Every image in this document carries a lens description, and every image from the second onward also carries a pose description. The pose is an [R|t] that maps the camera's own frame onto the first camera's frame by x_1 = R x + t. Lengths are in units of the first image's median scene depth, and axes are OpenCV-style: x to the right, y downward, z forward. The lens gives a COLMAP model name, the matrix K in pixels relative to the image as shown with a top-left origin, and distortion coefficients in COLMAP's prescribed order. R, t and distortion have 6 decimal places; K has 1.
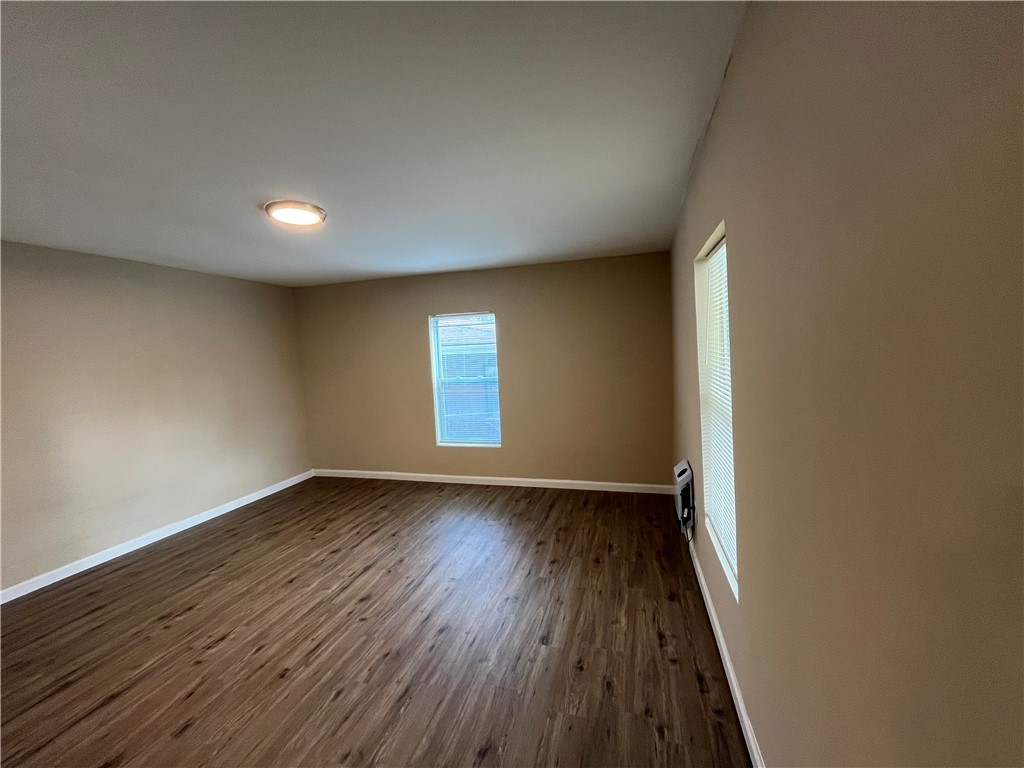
lens RADIAL K [[413.7, 0, 510.0], [0, 413.7, 382.9], [0, 0, 1]] dist [-0.003563, 0.000080]
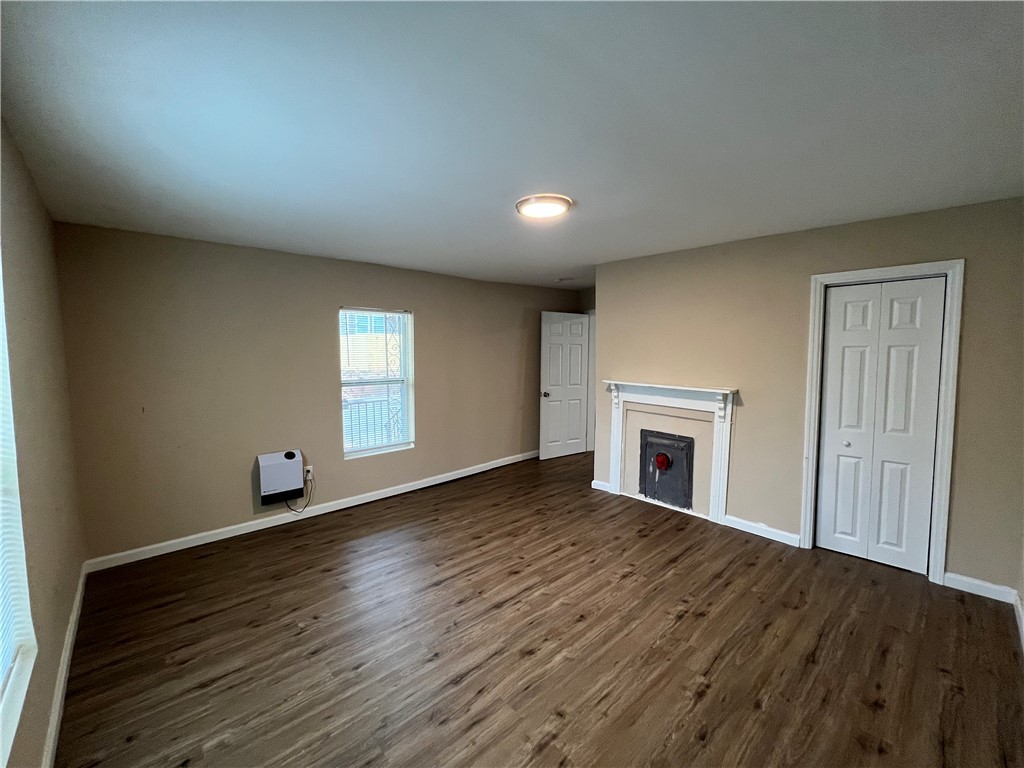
lens RADIAL K [[413.7, 0, 510.0], [0, 413.7, 382.9], [0, 0, 1]] dist [-0.003563, 0.000080]
pose [[-0.853080, 0.010045, 0.521684, -0.894204], [0.086465, 0.988713, 0.122354, -0.111657], [-0.514566, 0.149486, -0.844320, 1.805119]]
